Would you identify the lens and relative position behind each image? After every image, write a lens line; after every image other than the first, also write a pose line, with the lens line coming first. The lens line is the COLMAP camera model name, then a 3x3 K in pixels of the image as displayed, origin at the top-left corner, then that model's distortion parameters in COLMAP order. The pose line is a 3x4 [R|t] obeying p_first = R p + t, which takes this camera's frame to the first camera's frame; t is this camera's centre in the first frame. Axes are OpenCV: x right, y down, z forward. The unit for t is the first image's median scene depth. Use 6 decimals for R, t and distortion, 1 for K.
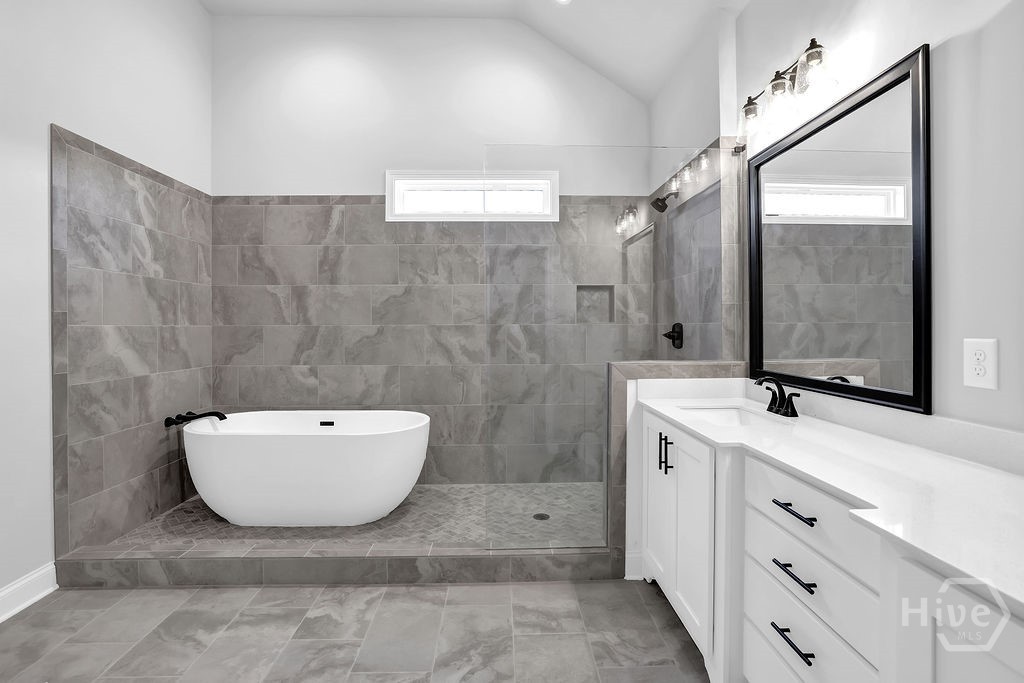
lens RADIAL K [[482.8, 0, 522.0], [0, 482.8, 328.6], [0, 0, 1]] dist [-0.042040, 0.015385]
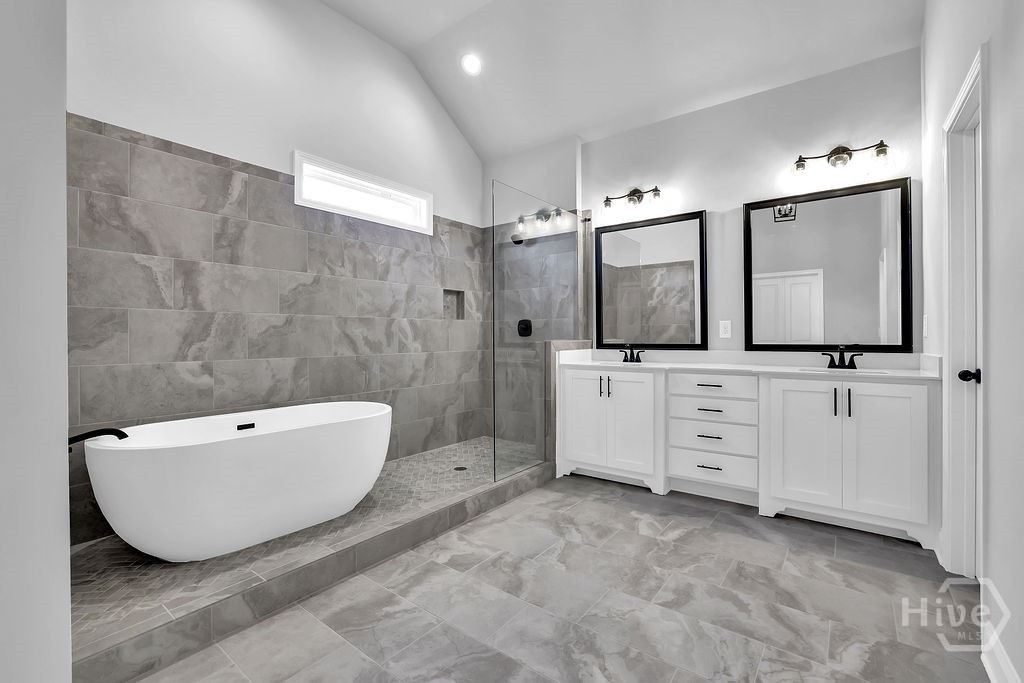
lens RADIAL K [[482.8, 0, 508.4], [0, 482.8, 339.1], [0, 0, 1]] dist [-0.042040, 0.015385]
pose [[0.601091, 0.000570, 0.799180, -0.845523], [0.009101, 0.999930, -0.007559, 0.055849], [-0.799129, 0.011817, 0.601044, 0.120494]]
